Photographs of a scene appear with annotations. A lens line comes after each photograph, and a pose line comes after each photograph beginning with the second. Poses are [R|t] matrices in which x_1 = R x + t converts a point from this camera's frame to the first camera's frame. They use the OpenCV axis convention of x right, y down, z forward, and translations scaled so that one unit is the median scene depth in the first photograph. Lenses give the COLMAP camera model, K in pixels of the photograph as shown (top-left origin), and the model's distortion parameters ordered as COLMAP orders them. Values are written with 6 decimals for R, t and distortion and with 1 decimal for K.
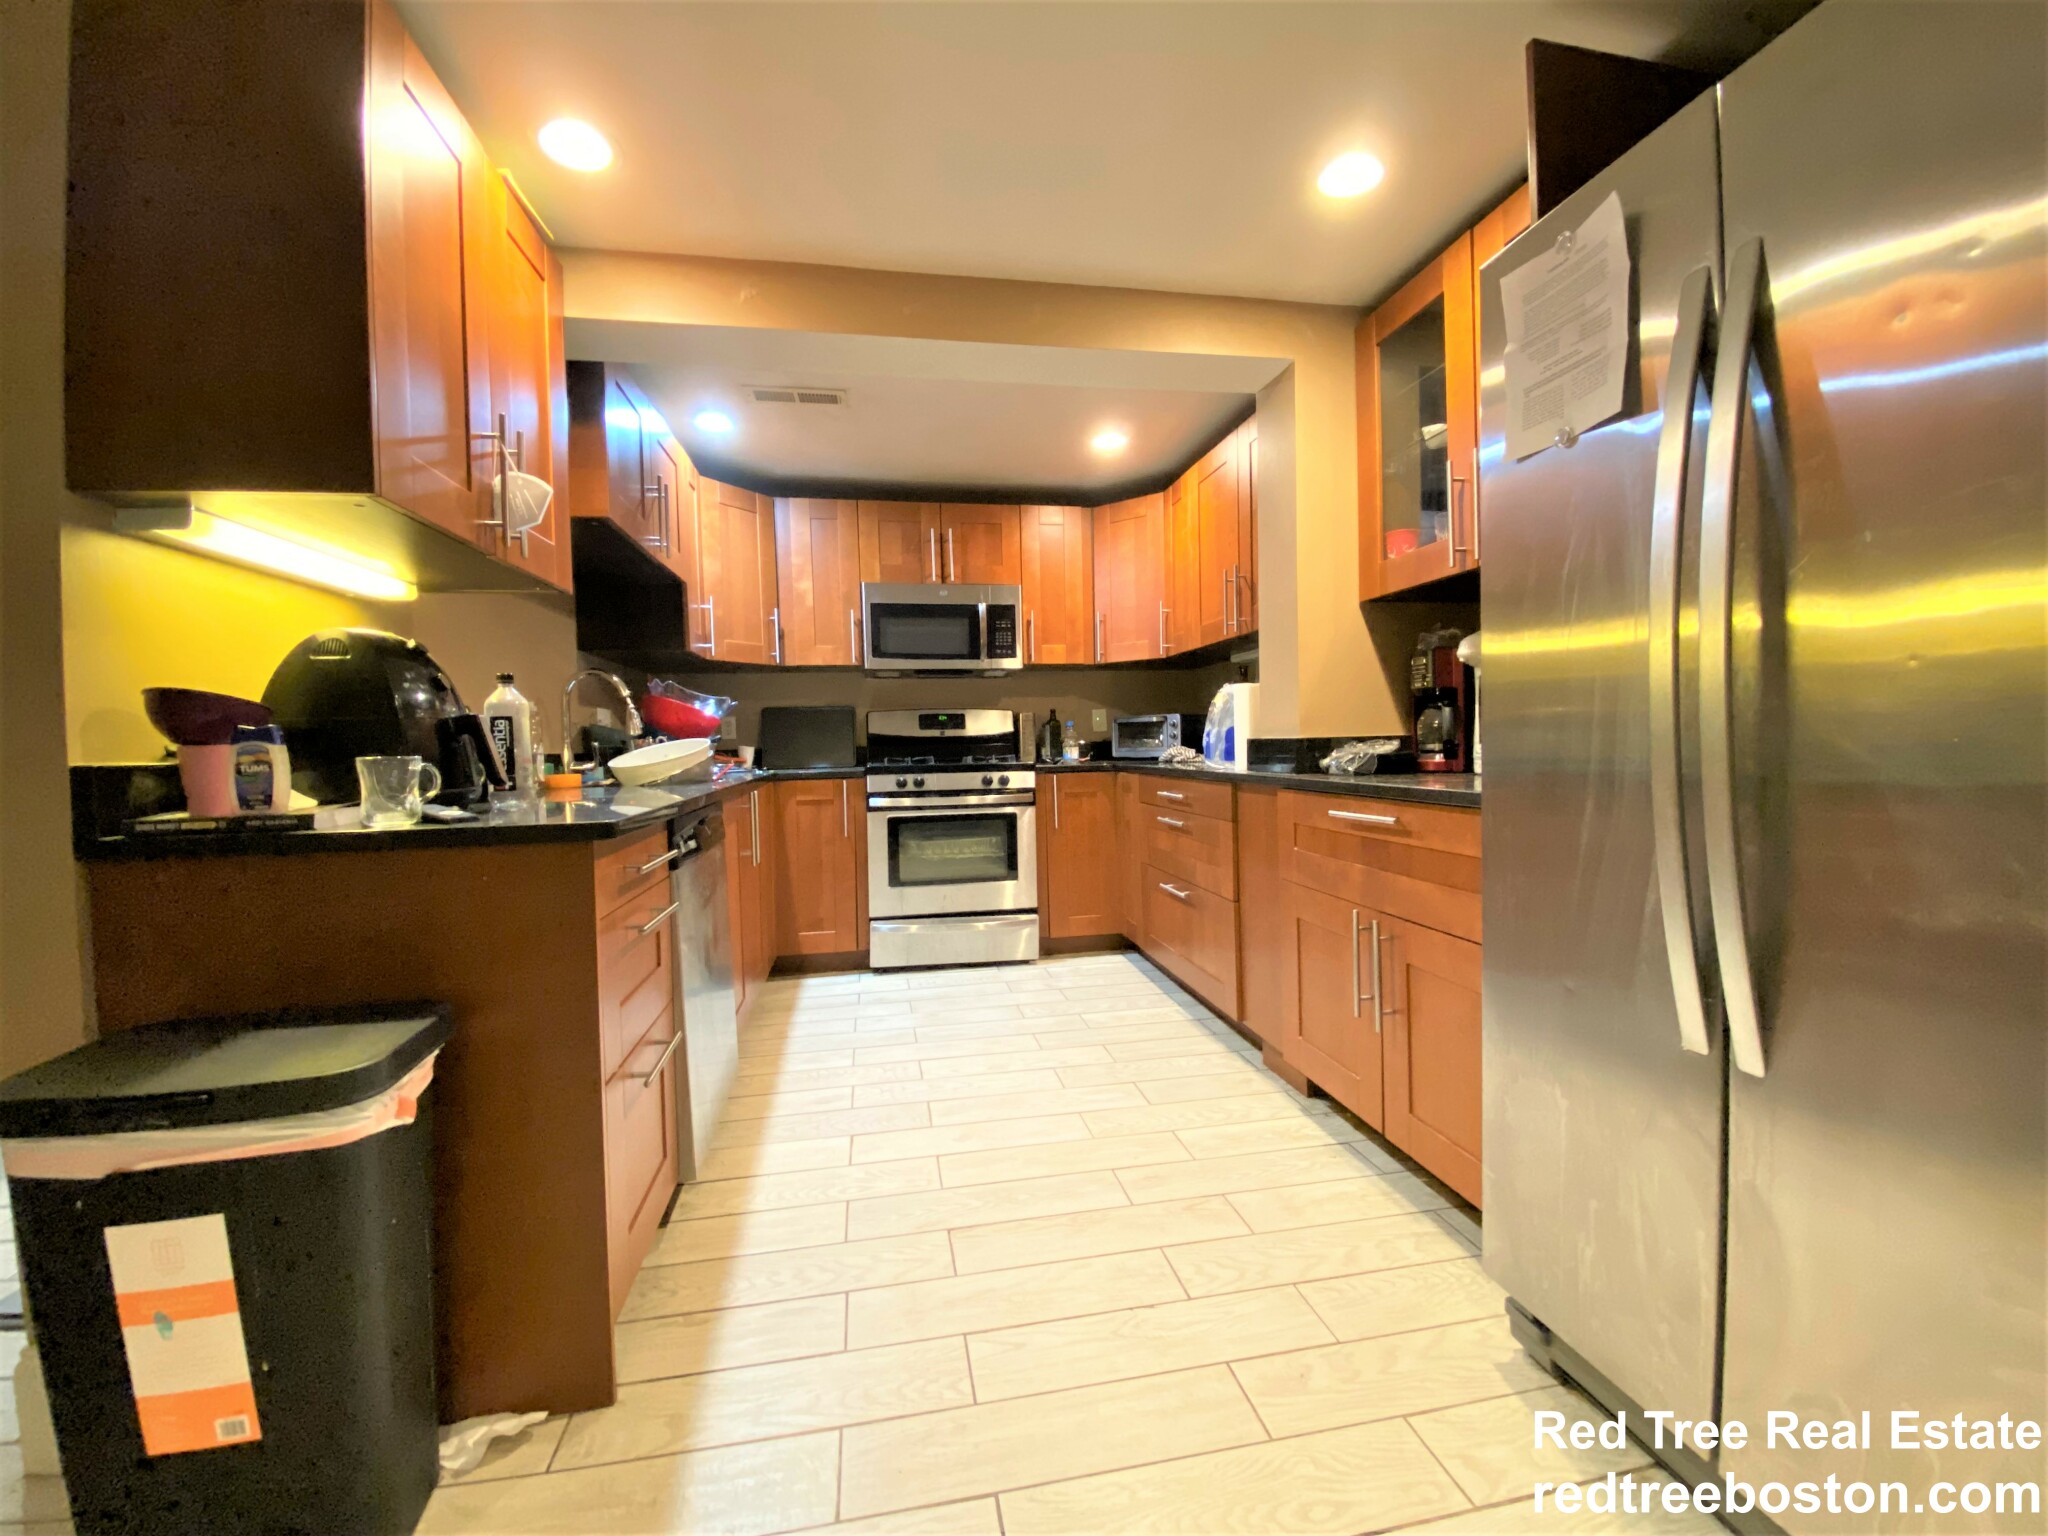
lens RADIAL K [[814.6, 0, 1024.0], [0, 814.6, 768.0], [0, 0, 1]] dist [0.001014, -0.012890]
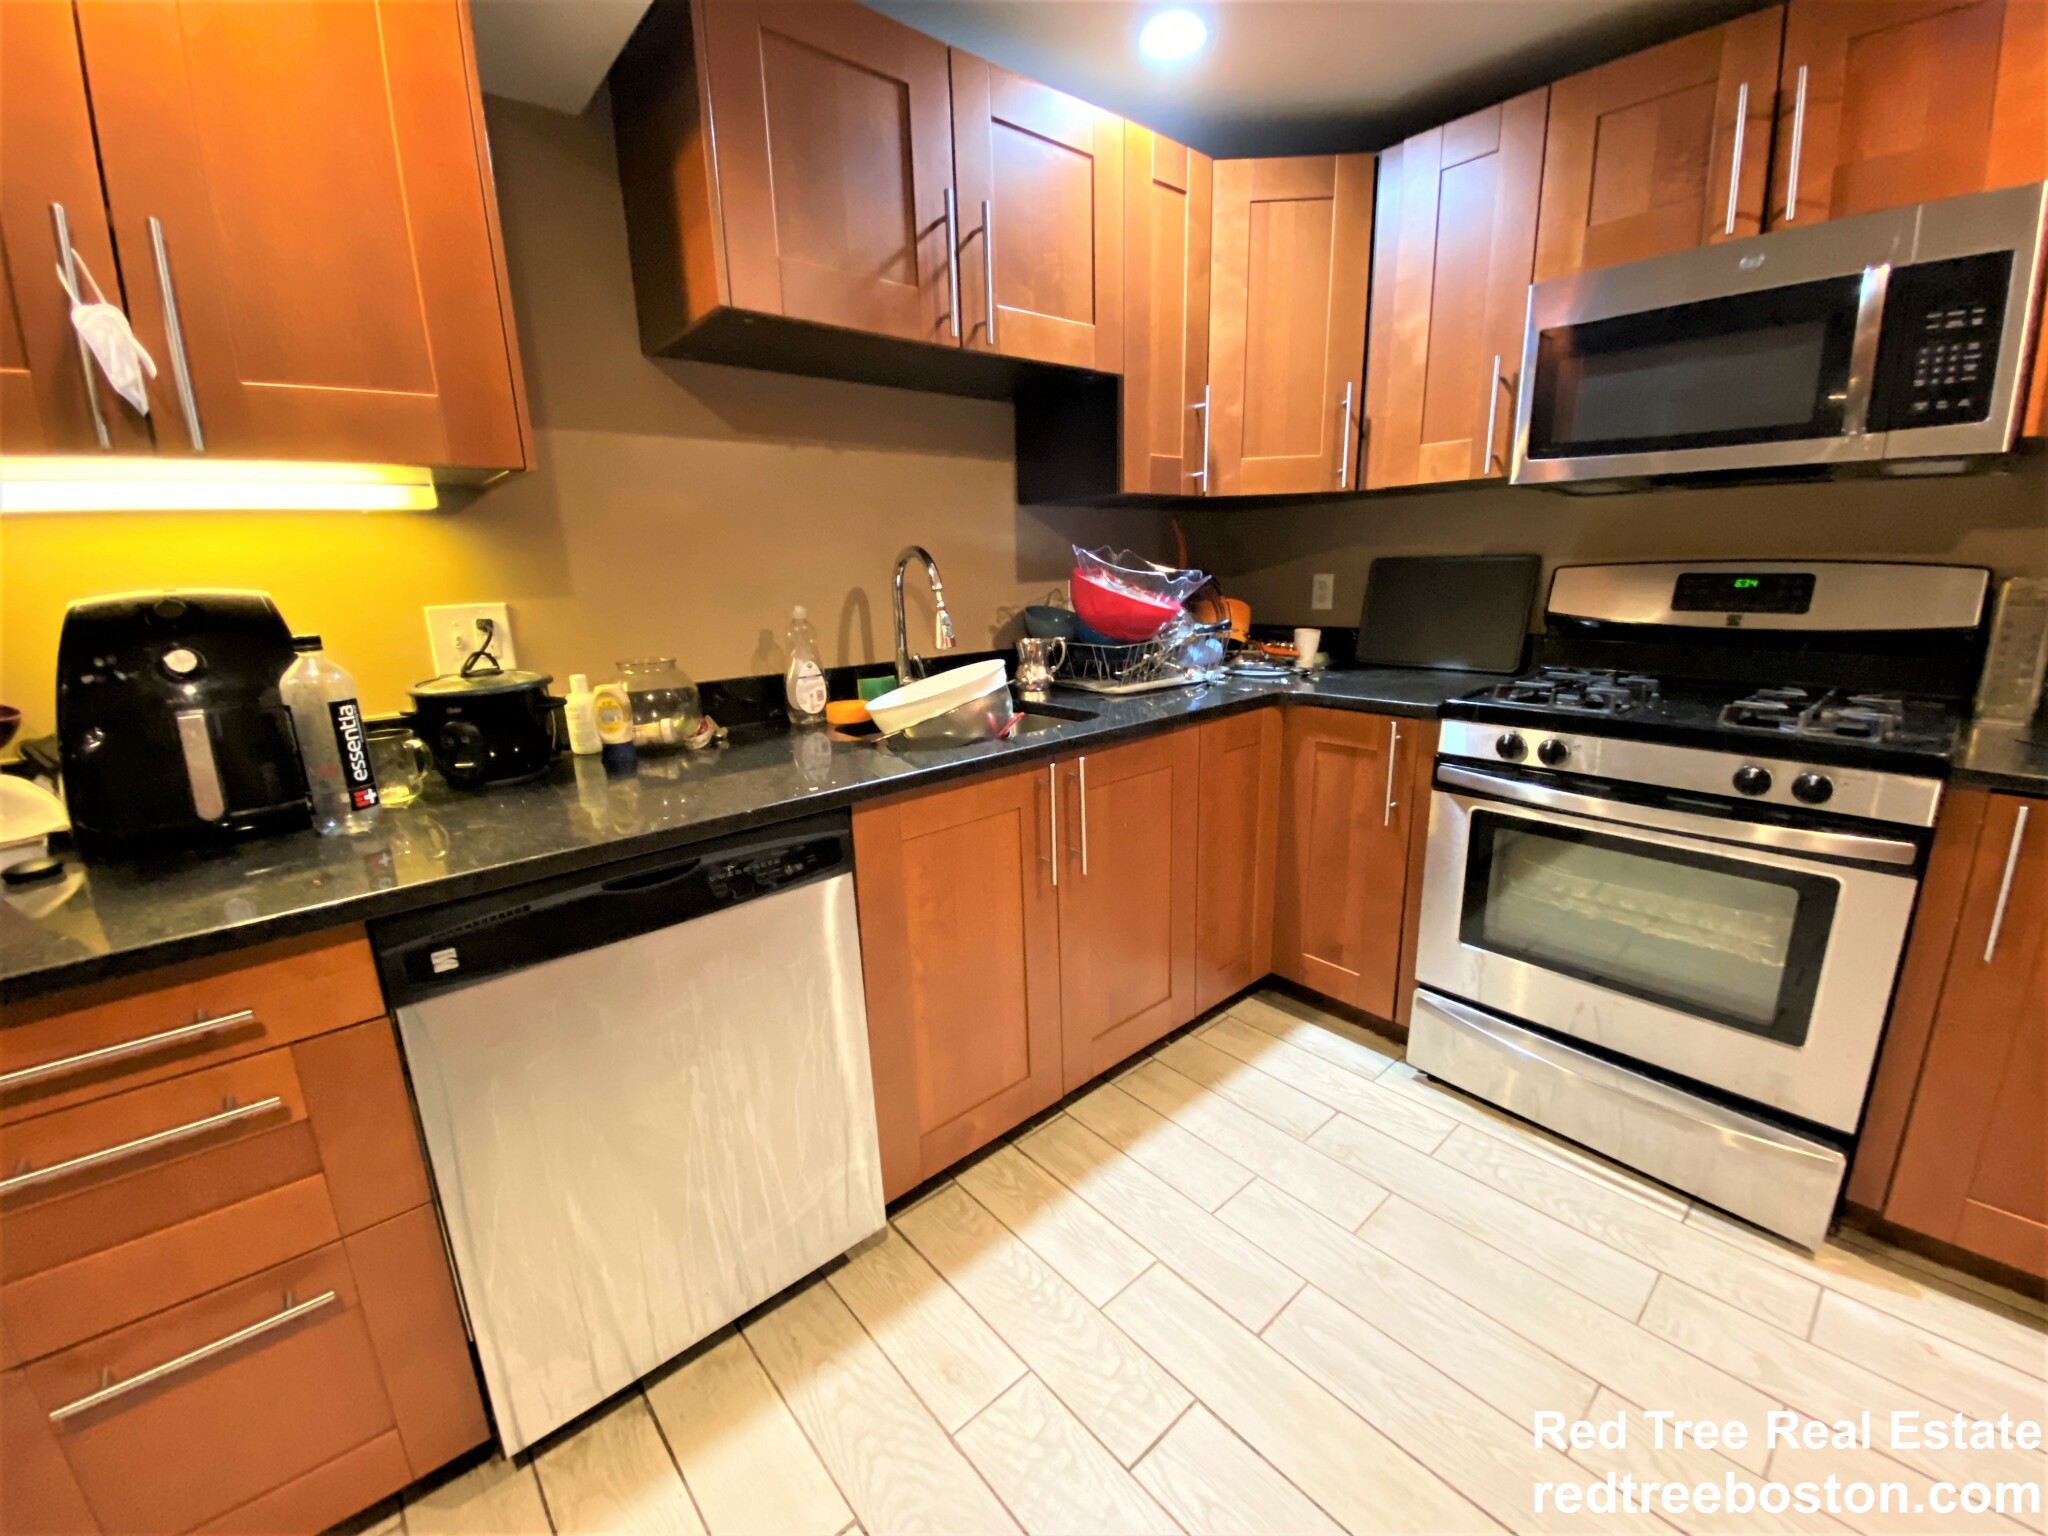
lens RADIAL K [[814.6, 0, 1024.0], [0, 814.6, 768.0], [0, 0, 1]] dist [0.001014, -0.012890]
pose [[0.505436, 0.216057, -0.835376, 0.093061], [-0.008995, 0.969410, 0.245281, -0.076530], [0.862817, -0.116459, 0.491919, 0.507820]]
